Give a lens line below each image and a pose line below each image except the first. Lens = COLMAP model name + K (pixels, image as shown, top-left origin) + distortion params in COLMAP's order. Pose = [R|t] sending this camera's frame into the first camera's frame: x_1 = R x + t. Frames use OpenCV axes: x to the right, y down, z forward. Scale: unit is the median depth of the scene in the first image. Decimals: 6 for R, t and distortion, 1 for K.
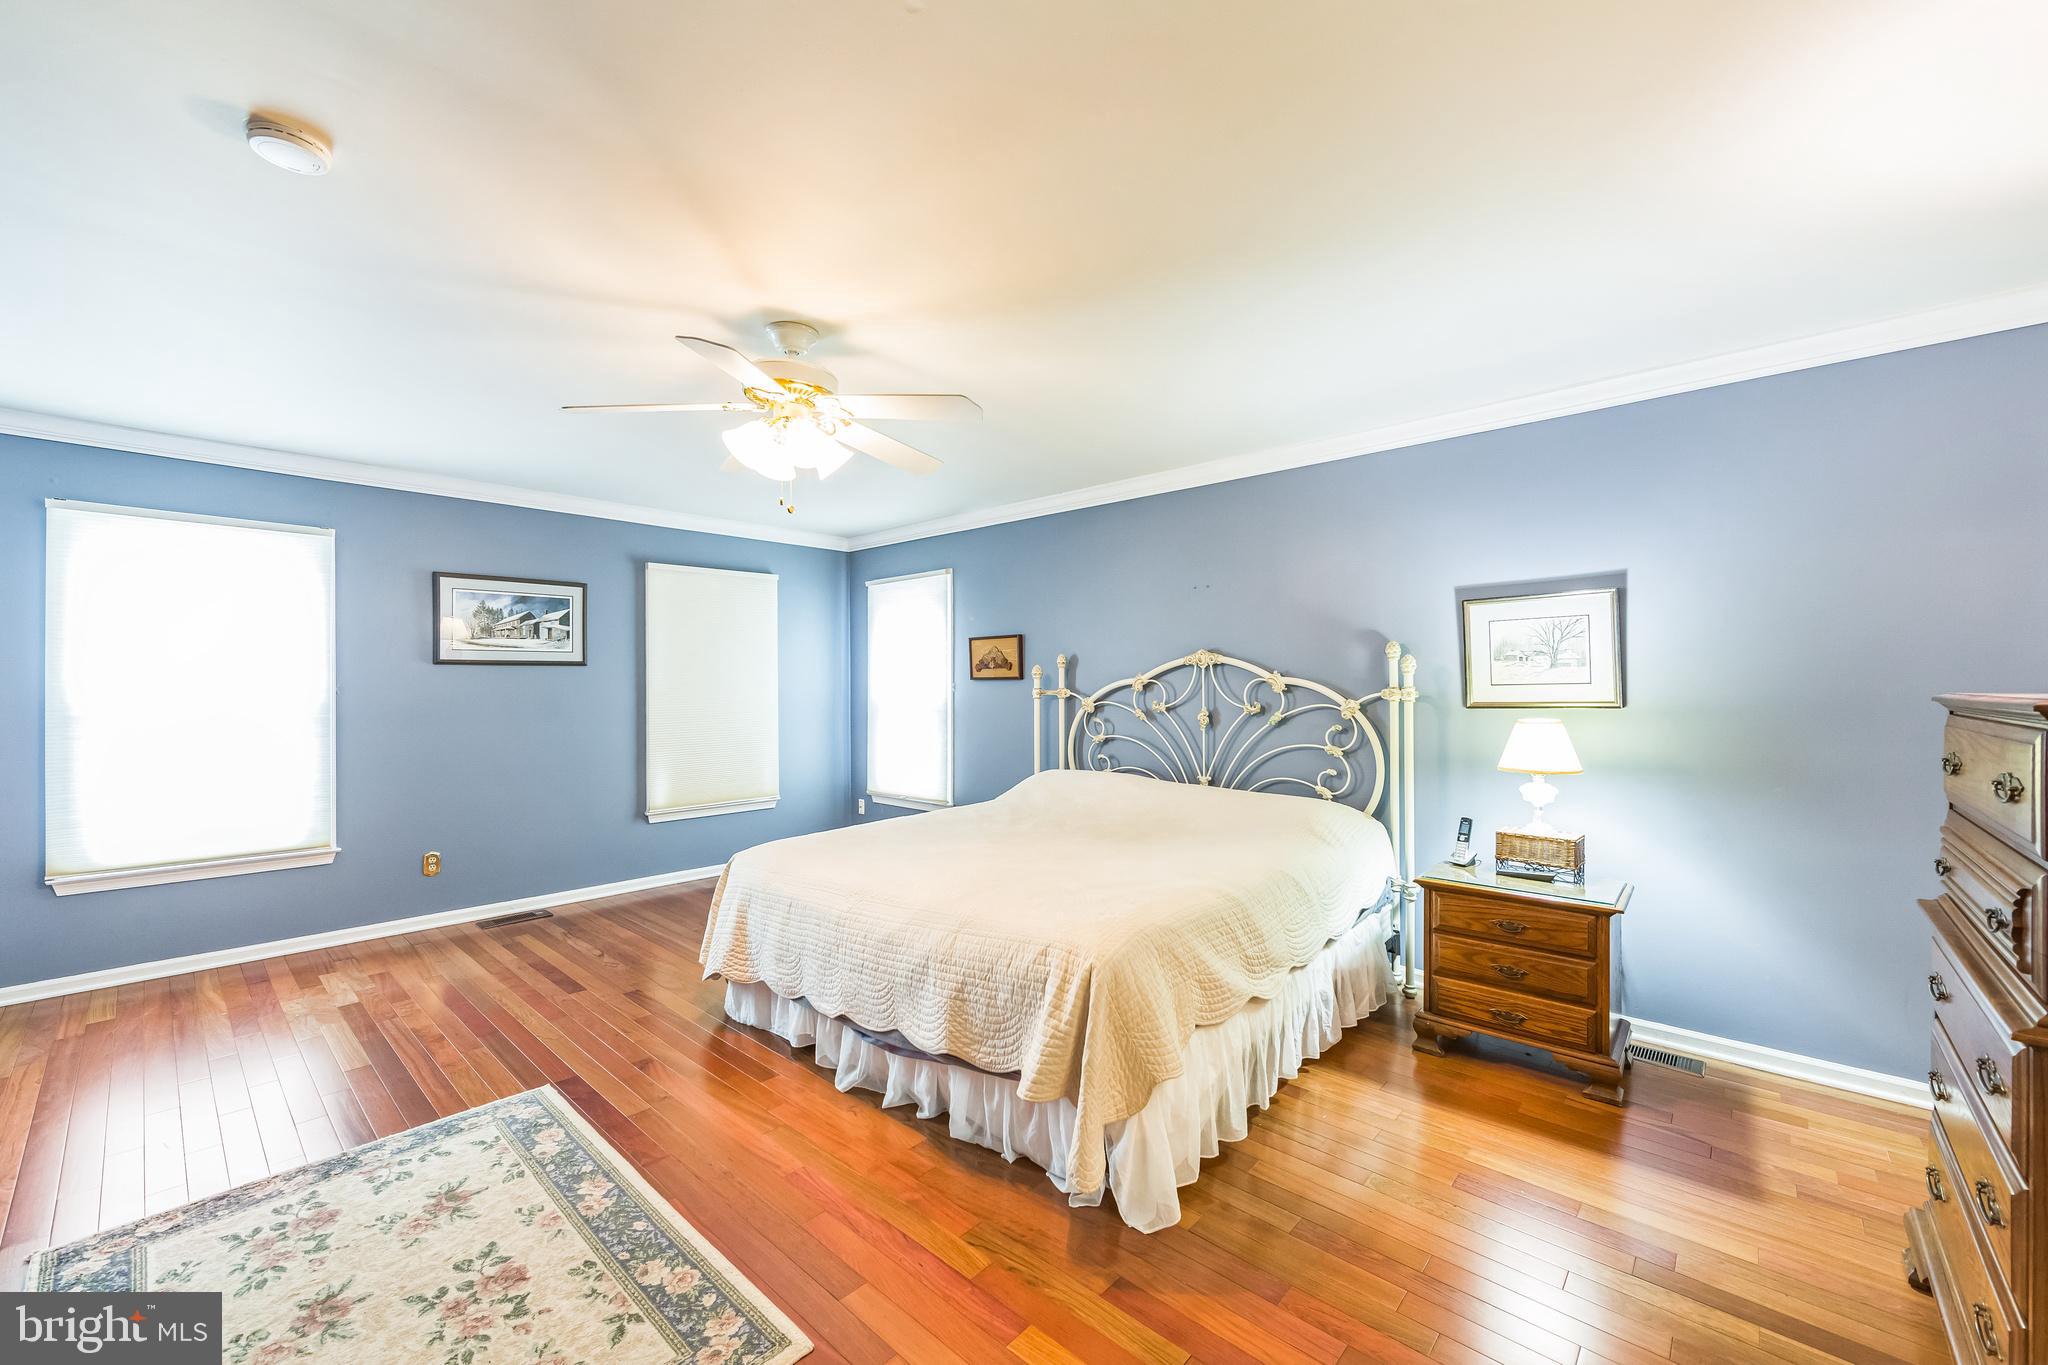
lens RADIAL K [[803.5, 0, 1021.6], [0, 803.5, 677.0], [0, 0, 1]] dist [-0.001219, -0.000648]
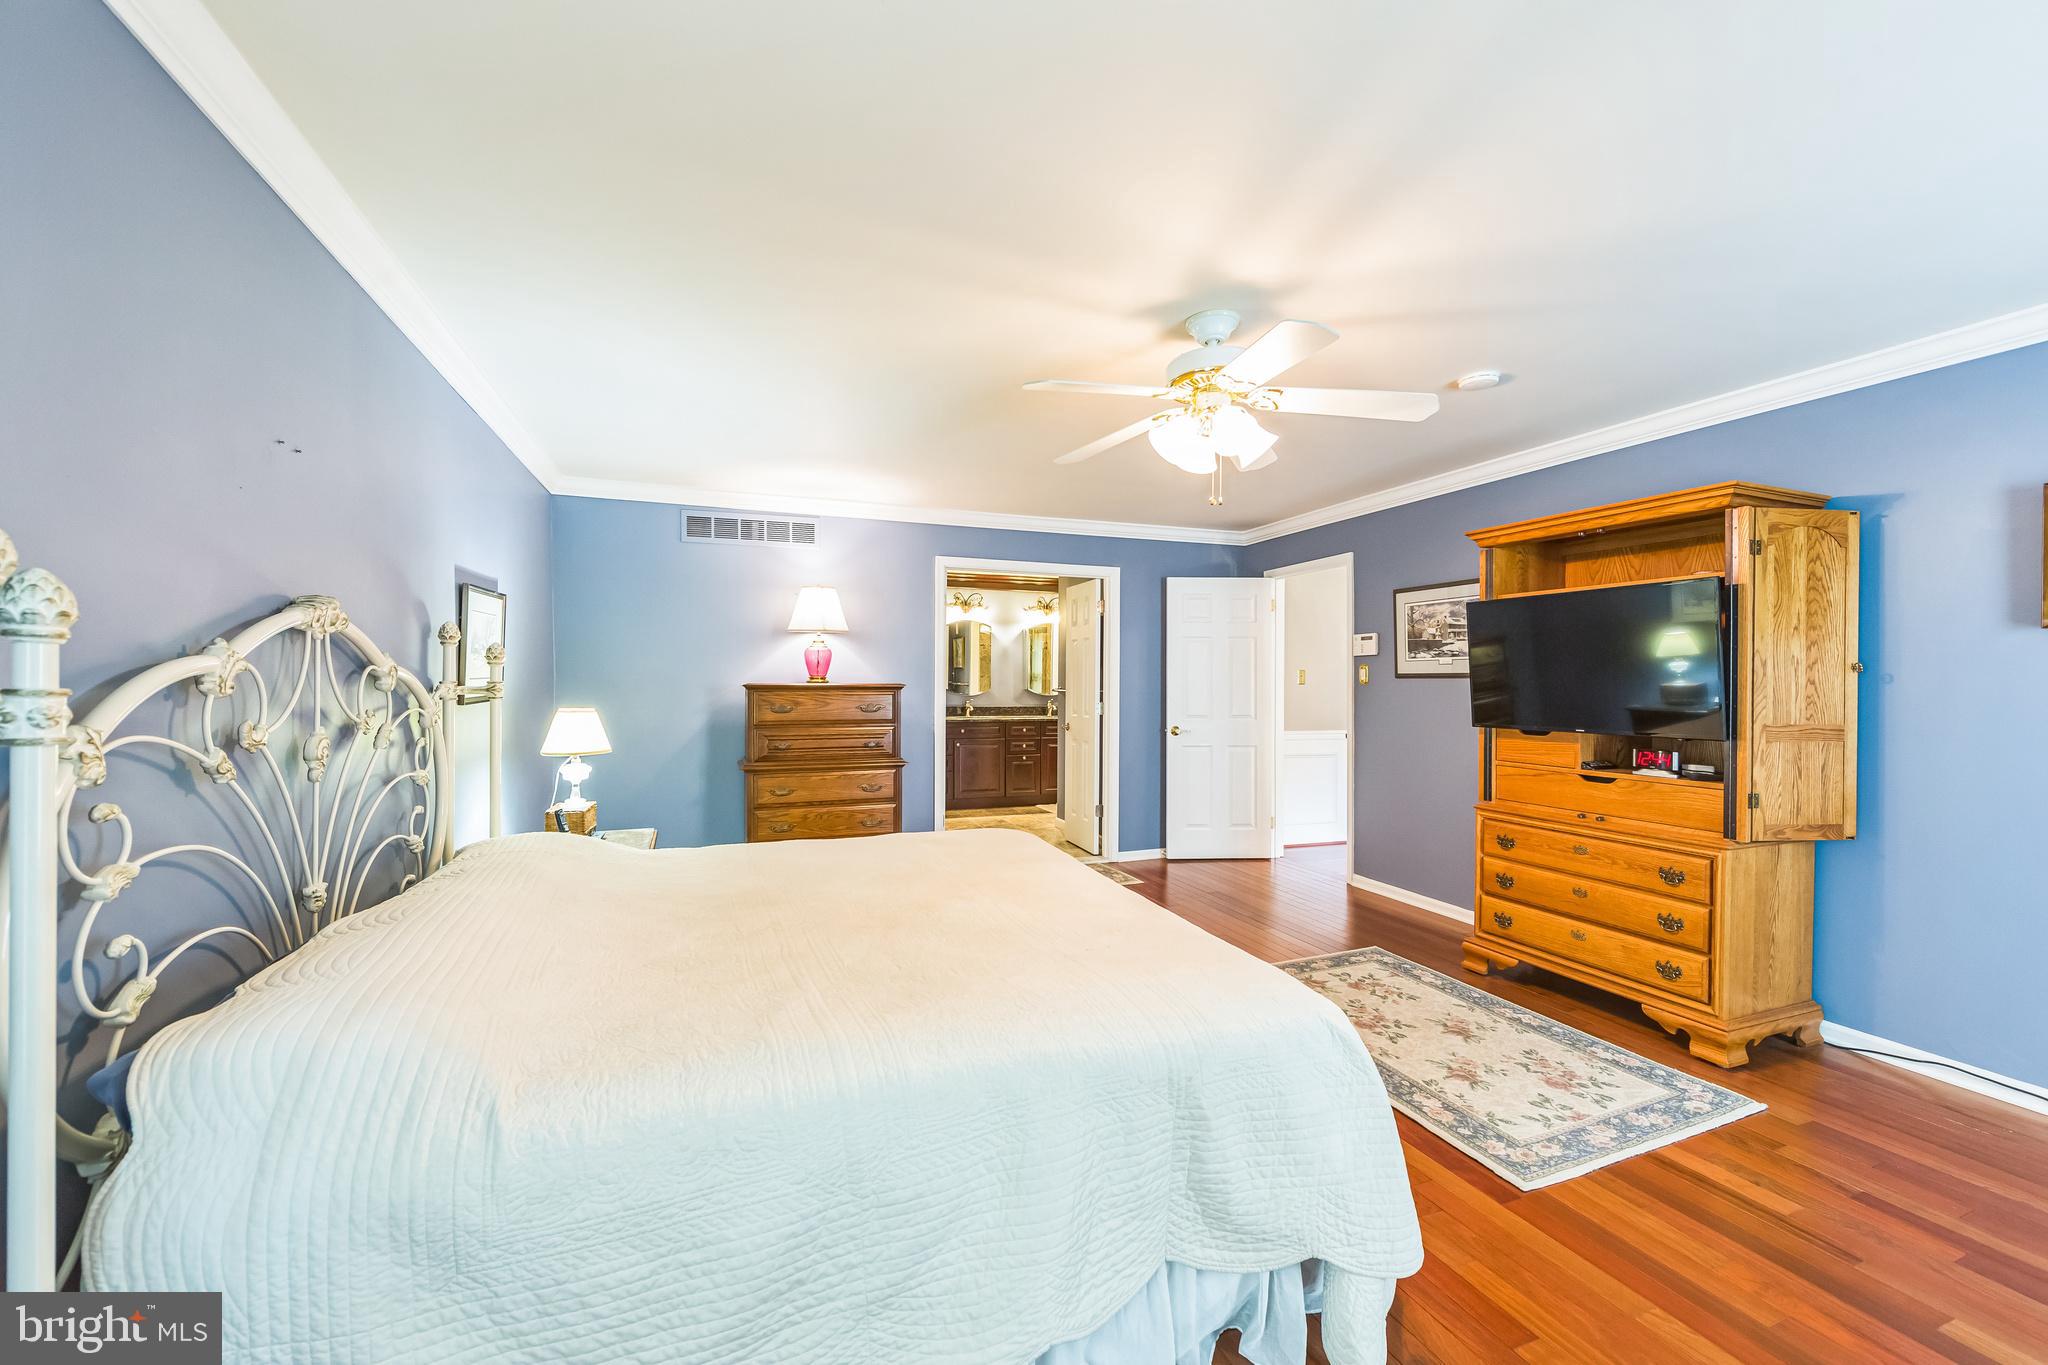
lens RADIAL K [[803.5, 0, 1019.7], [0, 803.5, 688.5], [0, 0, 1]] dist [-0.001219, -0.000648]
pose [[-0.896765, -0.004433, 0.442484, -0.590543], [-0.004743, 0.999989, 0.000406, 0.020614], [-0.442481, -0.001735, -0.896776, 2.313393]]
